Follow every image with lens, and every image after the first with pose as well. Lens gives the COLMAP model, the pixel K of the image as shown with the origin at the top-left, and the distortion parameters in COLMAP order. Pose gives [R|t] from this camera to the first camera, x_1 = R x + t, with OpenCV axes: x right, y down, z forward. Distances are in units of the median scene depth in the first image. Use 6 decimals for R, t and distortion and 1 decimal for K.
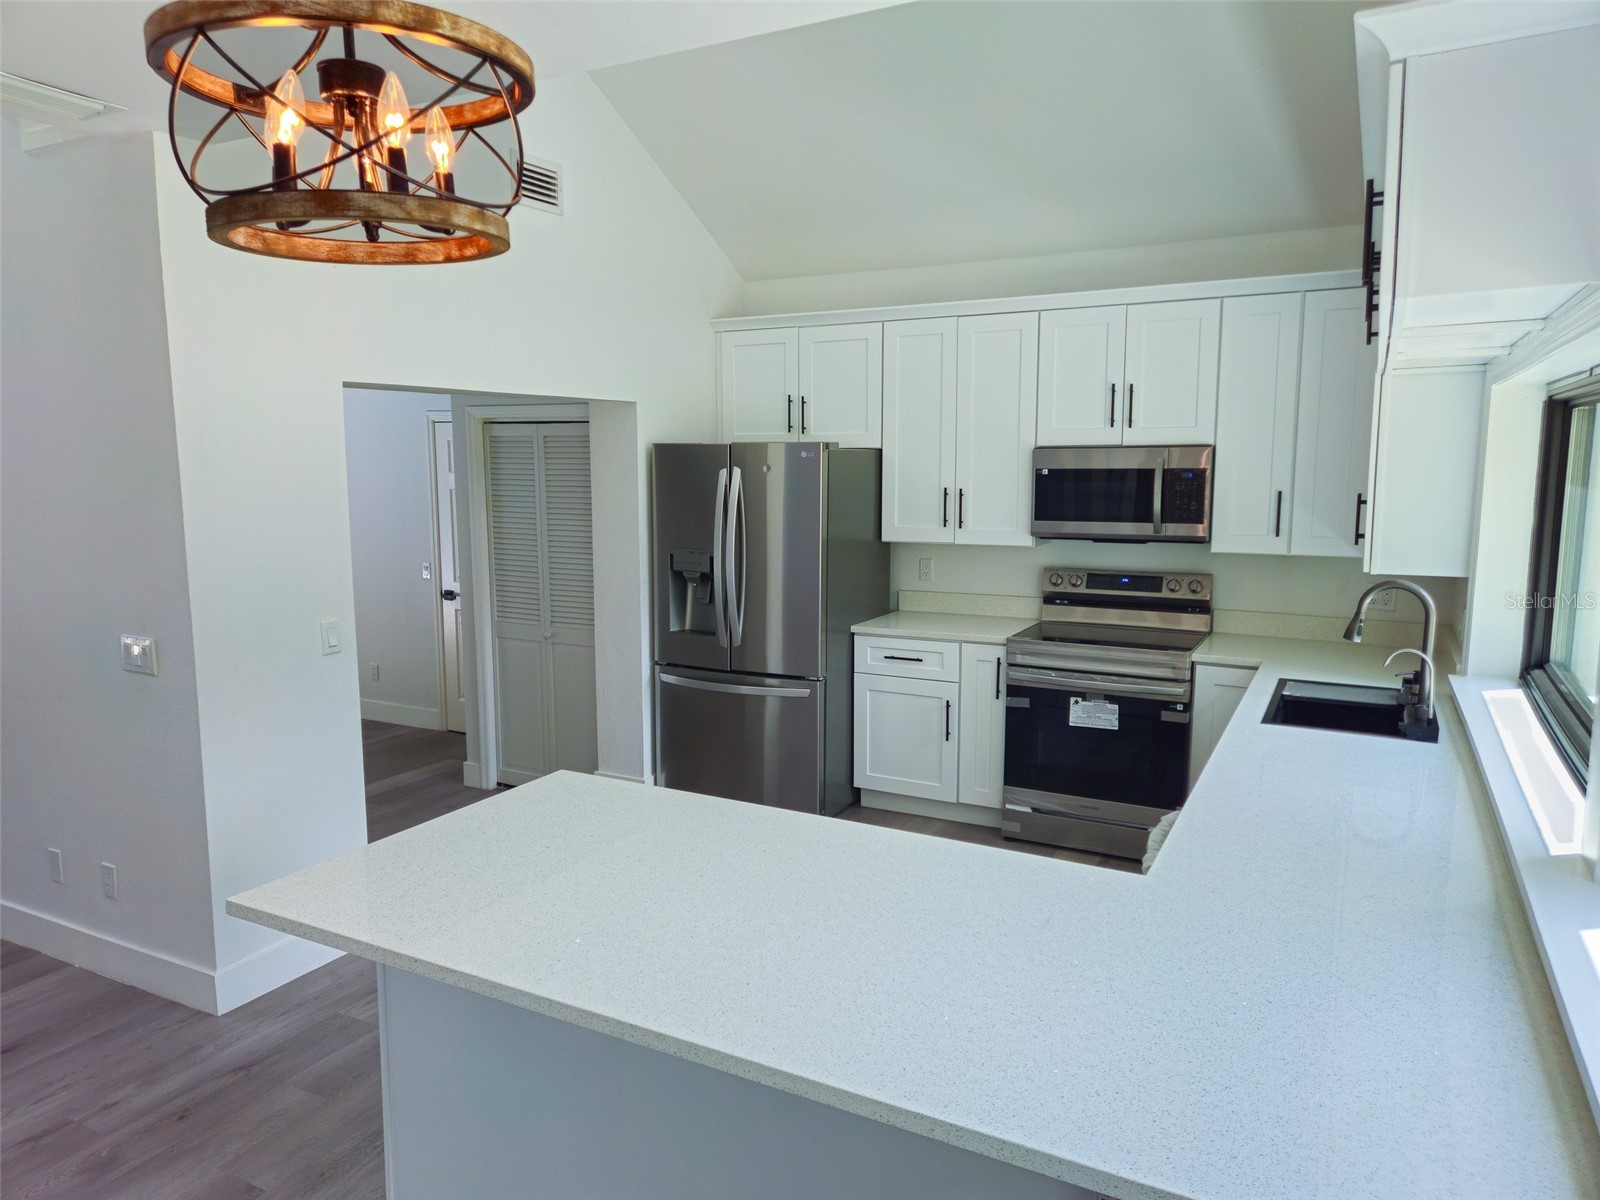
lens RADIAL K [[1070.1, 0, 800.0], [0, 1070.1, 600.0], [0, 0, 1]] dist [0.027165, -0.000539]
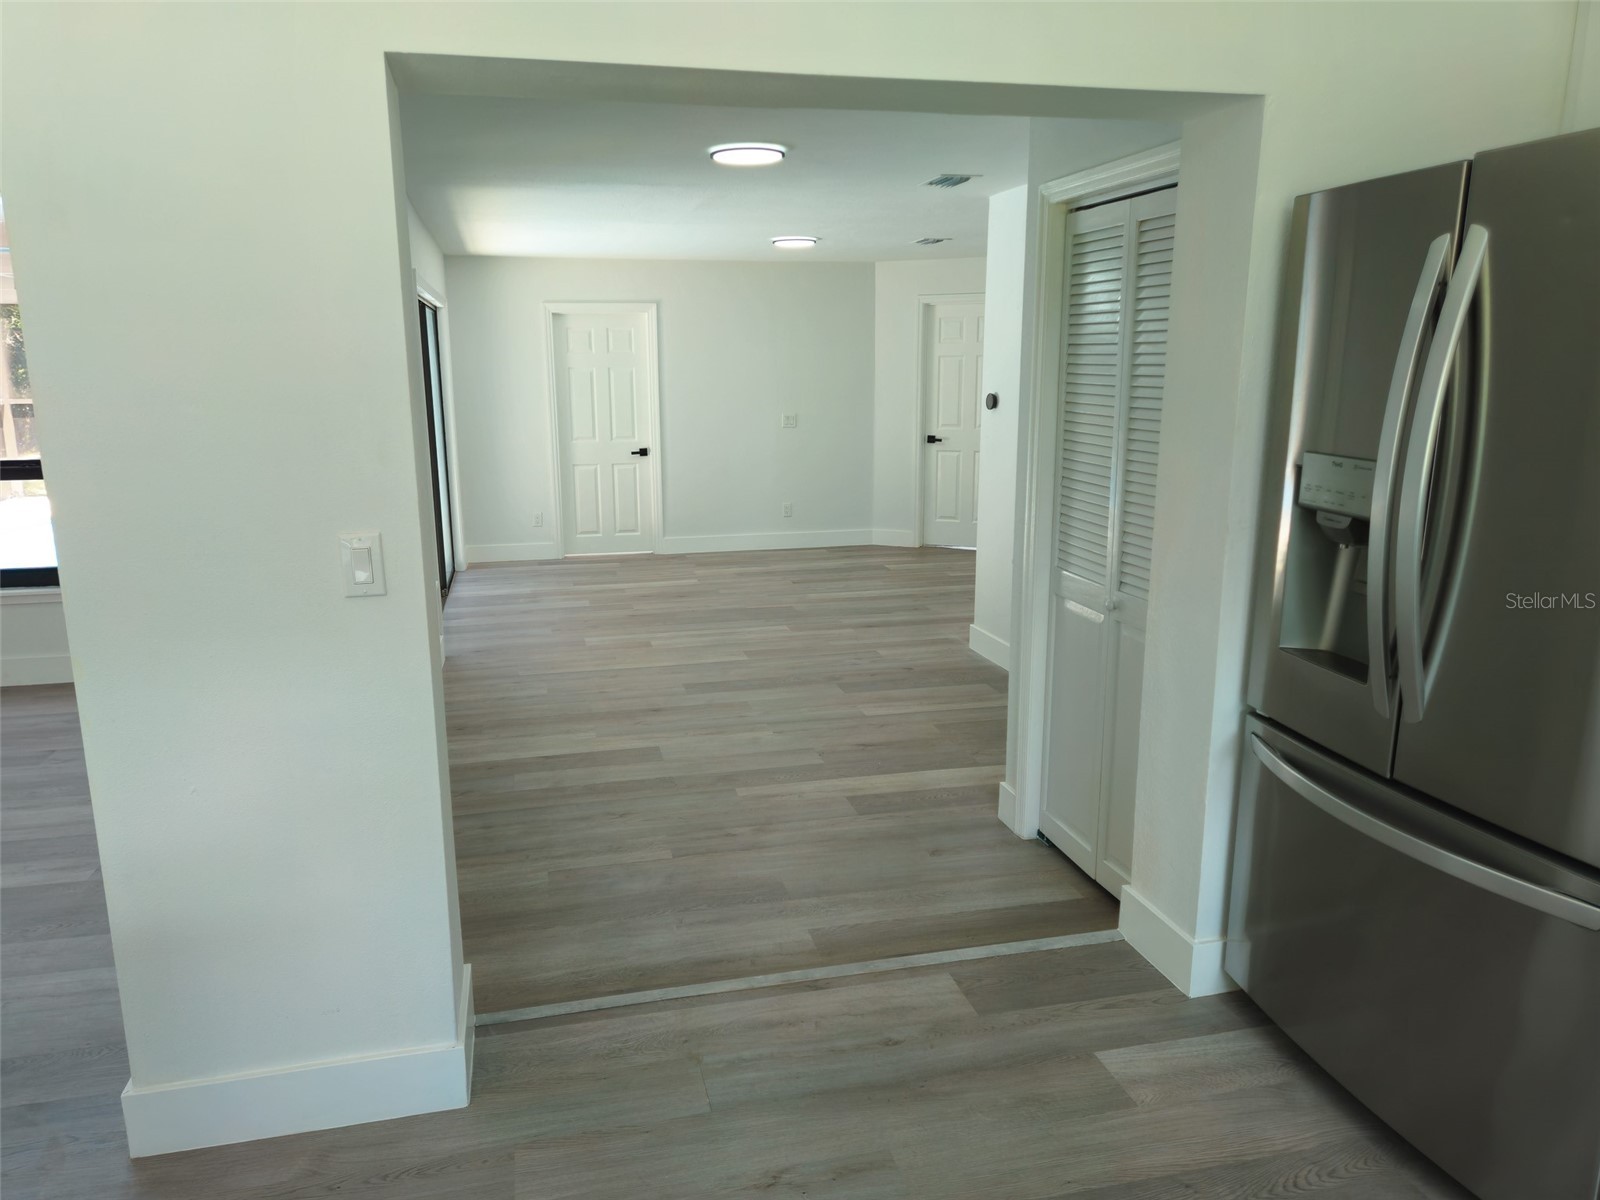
lens RADIAL K [[1096.4, 0, 800.0], [0, 1096.4, 600.0], [0, 0, 1]] dist [0.036984, -0.036762]
pose [[0.668419, 0.161461, -0.726048, 0.076444], [-0.106780, 0.986873, 0.121160, -0.025018], [0.736080, -0.003458, 0.676886, 0.617257]]
